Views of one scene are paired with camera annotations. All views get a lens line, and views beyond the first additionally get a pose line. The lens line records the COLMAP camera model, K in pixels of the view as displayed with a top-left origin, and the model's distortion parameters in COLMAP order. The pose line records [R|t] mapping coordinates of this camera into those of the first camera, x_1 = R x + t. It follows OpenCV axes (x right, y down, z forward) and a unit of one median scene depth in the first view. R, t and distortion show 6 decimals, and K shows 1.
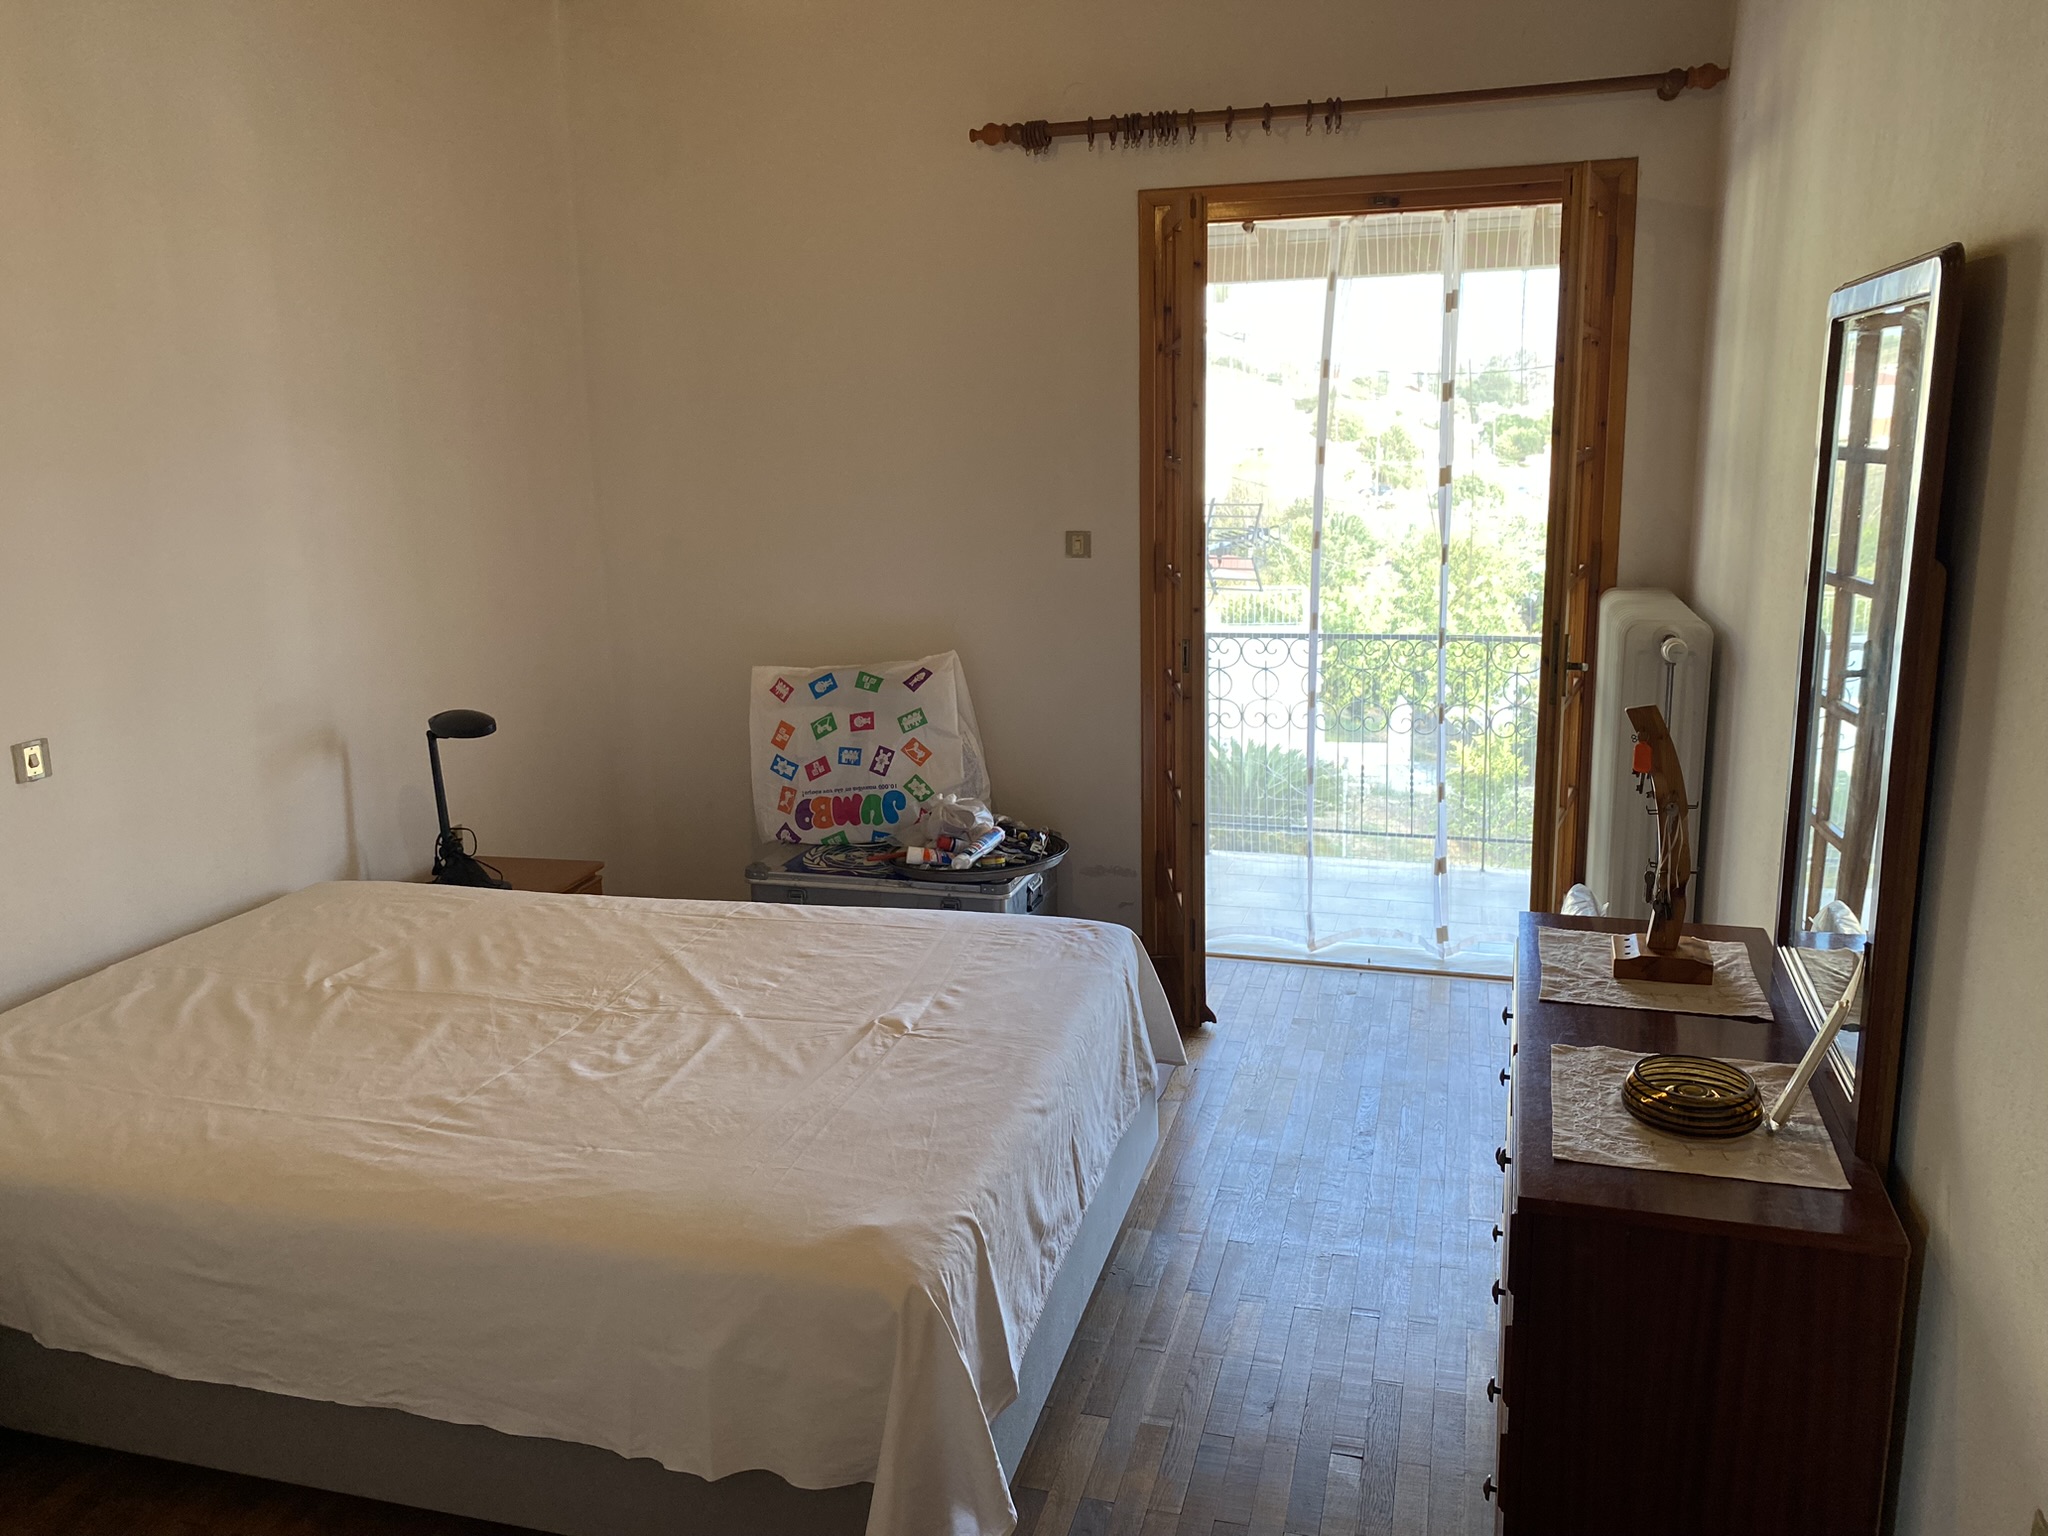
lens RADIAL K [[1541.6, 0, 1024.0], [0, 1541.6, 768.0], [0, 0, 1]] dist [0.058922, -0.132435]
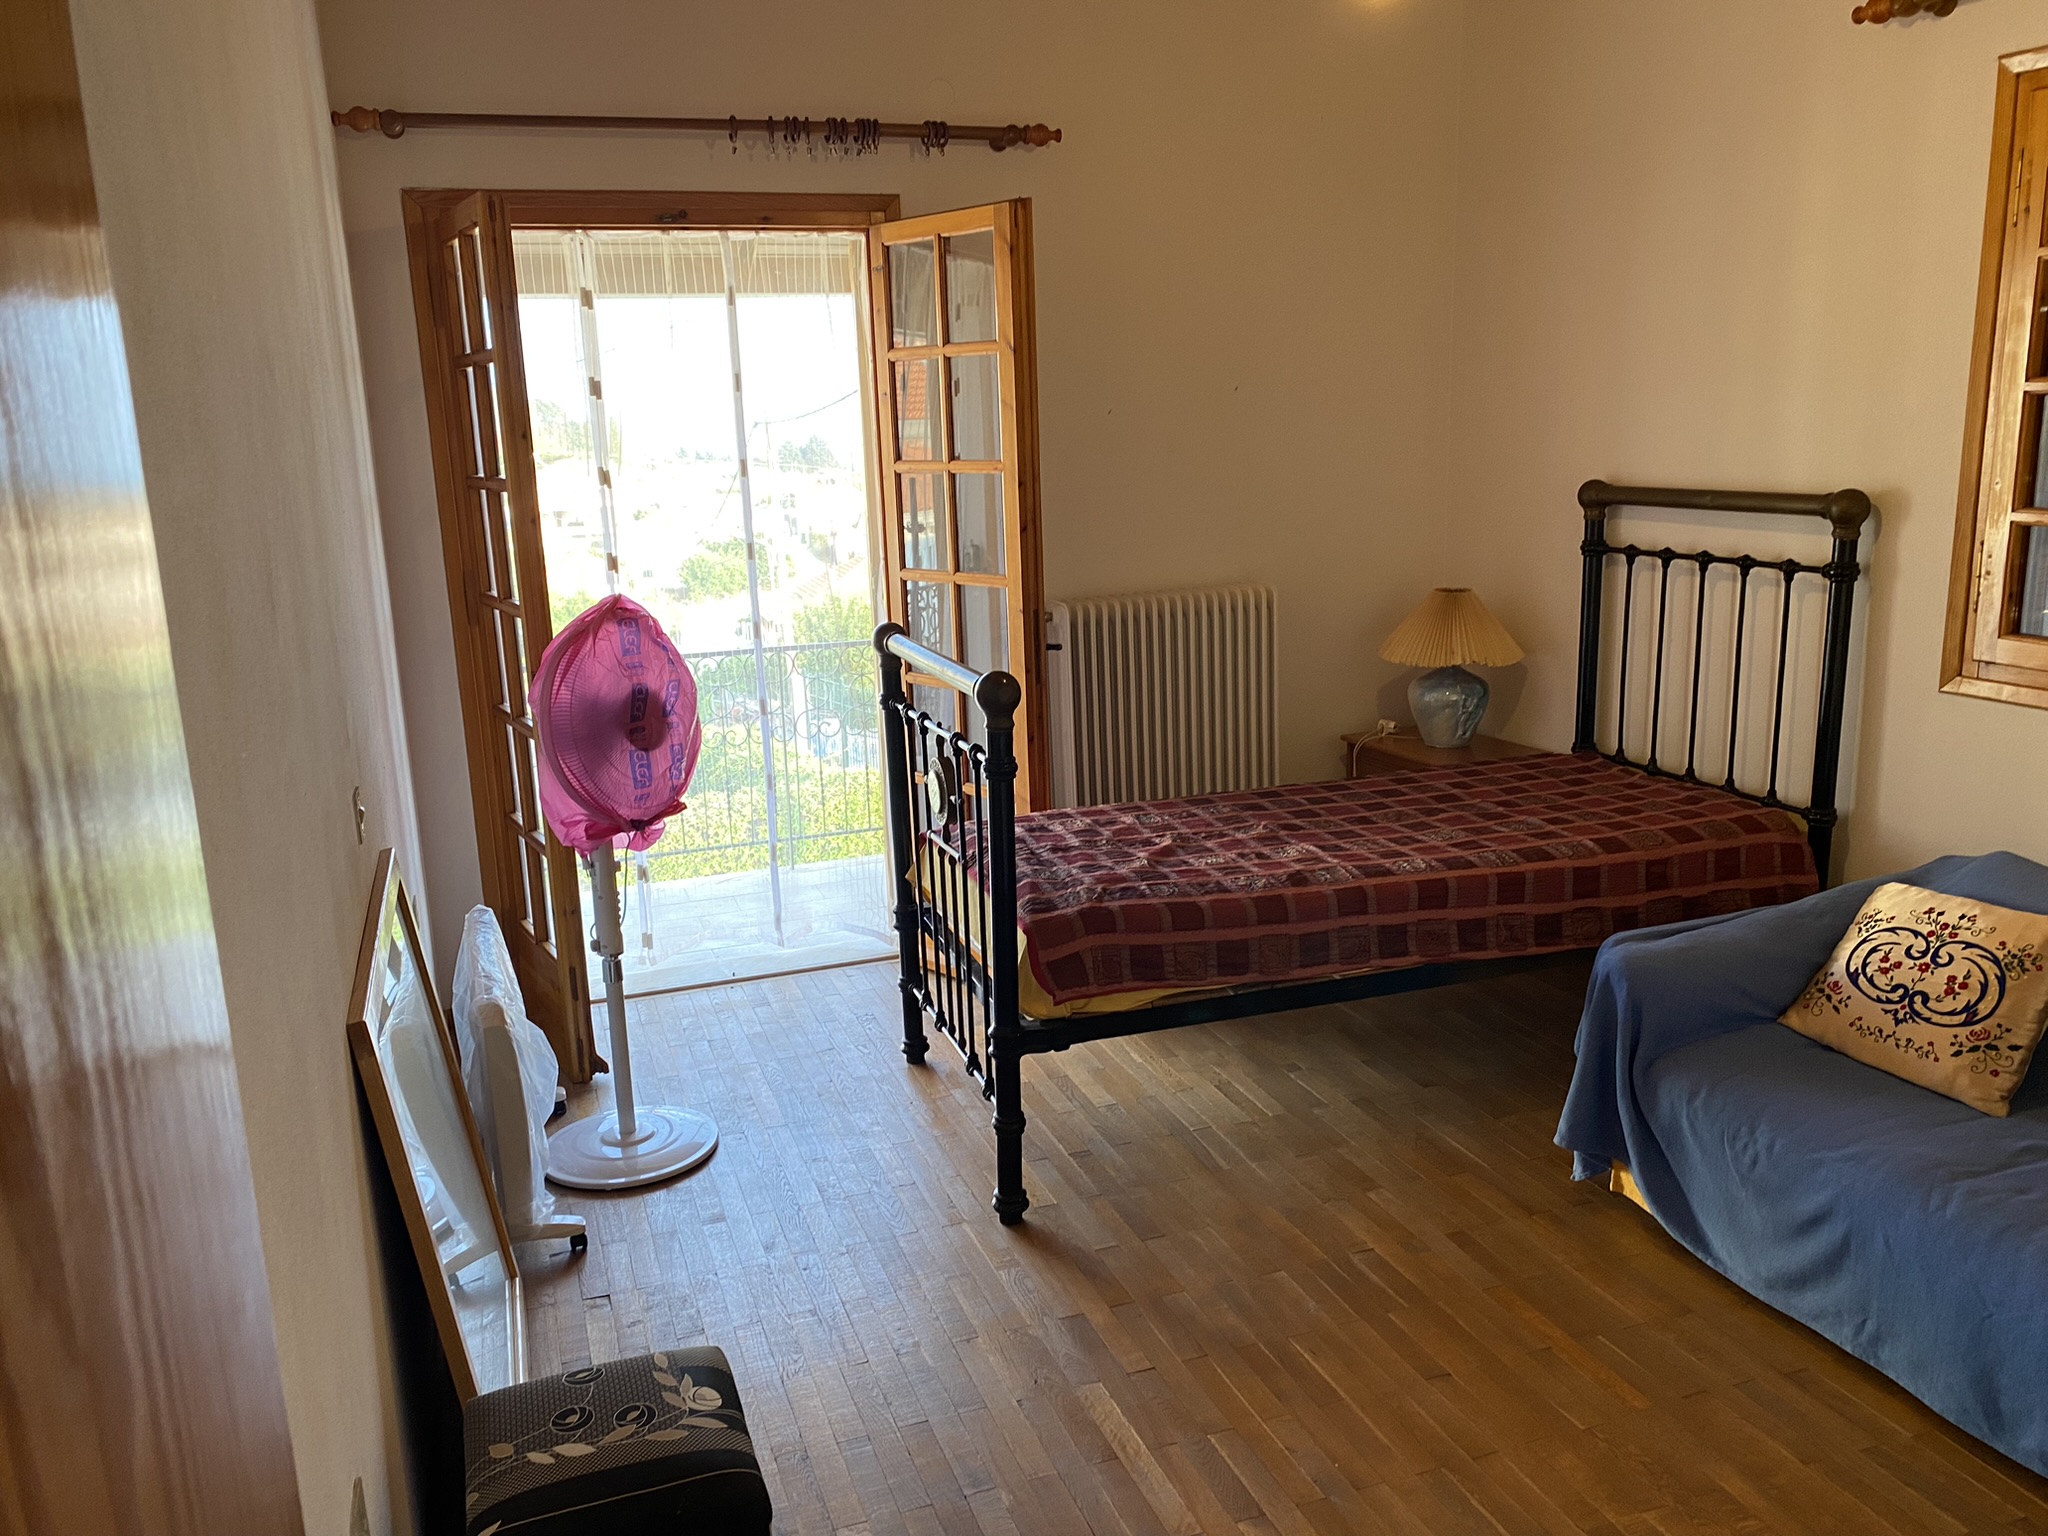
lens RADIAL K [[1541.6, 0, 1024.0], [0, 1541.6, 768.0], [0, 0, 1]] dist [0.058922, -0.132435]
pose [[0.804968, -0.136760, 0.577341, -0.218014], [0.145616, 0.988849, 0.031210, -0.013053], [-0.575171, 0.058947, 0.815907, 0.072777]]
